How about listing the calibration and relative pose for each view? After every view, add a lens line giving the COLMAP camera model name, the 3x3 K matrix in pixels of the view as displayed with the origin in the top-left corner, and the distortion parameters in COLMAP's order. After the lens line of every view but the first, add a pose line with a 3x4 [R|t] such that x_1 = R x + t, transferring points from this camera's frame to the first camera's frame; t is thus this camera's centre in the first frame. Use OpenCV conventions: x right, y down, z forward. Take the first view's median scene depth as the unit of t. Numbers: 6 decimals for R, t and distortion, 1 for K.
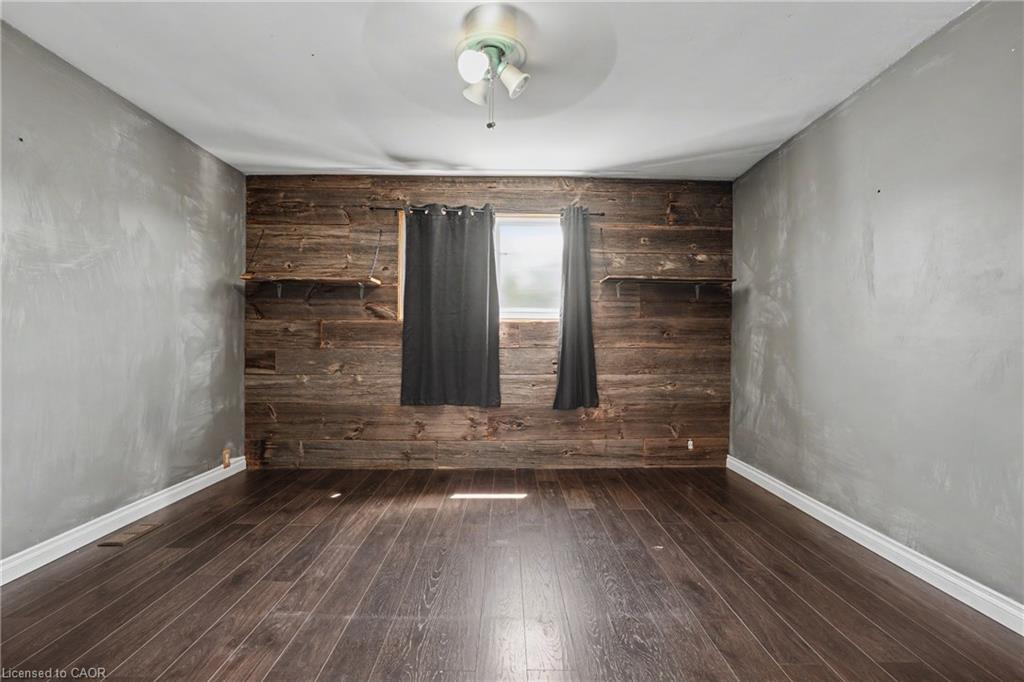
lens RADIAL K [[464.9, 0, 512.0], [0, 464.9, 341.0], [0, 0, 1]] dist [-0.000255, -0.000060]
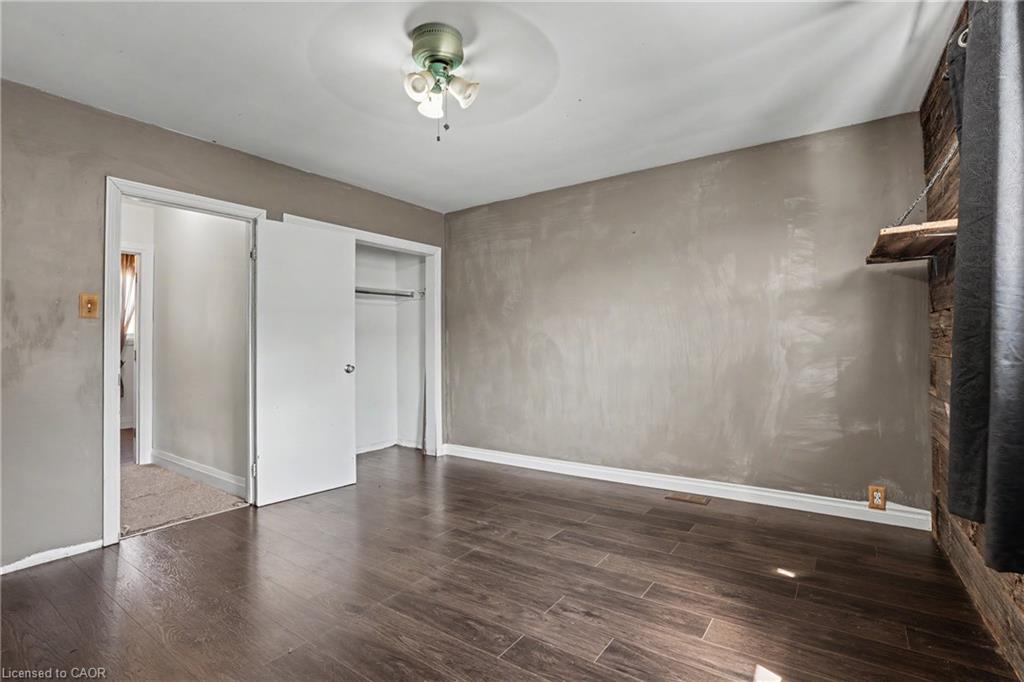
lens RADIAL K [[471.4, 0, 493.4], [0, 471.4, 323.4], [0, 0, 1]] dist [-0.027270, 0.000035]
pose [[-0.585801, -0.033107, -0.809779, 0.457453], [0.010881, 0.998754, -0.048705, -0.008078], [0.810382, -0.037343, -0.584711, 1.099363]]
